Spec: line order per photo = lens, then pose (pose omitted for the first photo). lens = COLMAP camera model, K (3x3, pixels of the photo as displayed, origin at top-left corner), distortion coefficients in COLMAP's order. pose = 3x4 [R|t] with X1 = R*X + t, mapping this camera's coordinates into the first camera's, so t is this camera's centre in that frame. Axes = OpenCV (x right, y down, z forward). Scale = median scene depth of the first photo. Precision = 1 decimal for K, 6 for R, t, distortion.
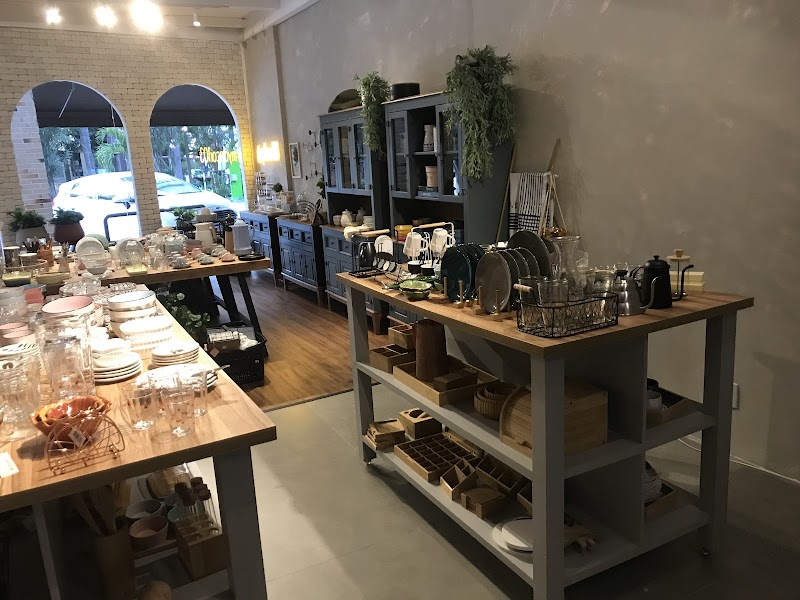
lens RADIAL K [[663.3, 0, 400.0], [0, 663.3, 300.0], [0, 0, 1]] dist [0.004480, 0.007956]
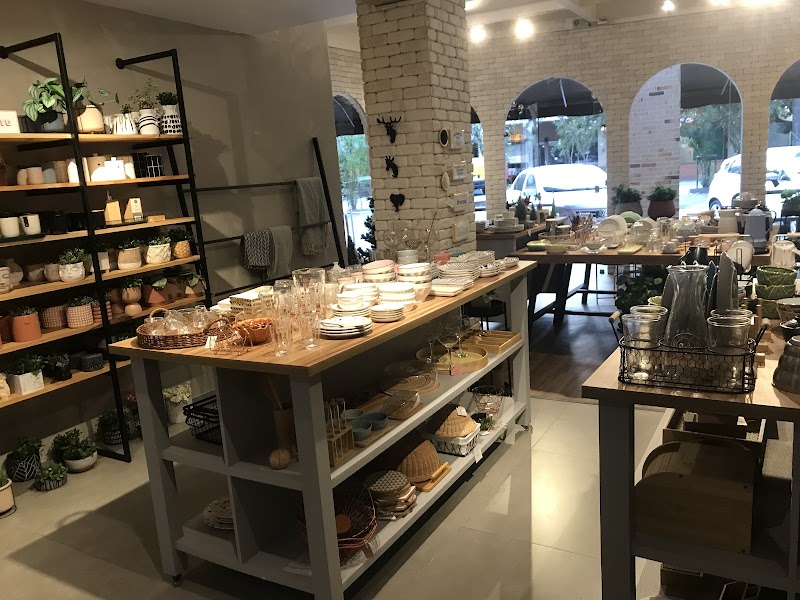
lens RADIAL K [[663.3, 0, 400.0], [0, 663.3, 300.0], [0, 0, 1]] dist [0.004480, 0.007956]
pose [[0.520016, 0.183598, -0.834191, 0.206985], [-0.149888, 0.981086, 0.122492, -0.027419], [0.840903, 0.061337, 0.537699, 0.091291]]
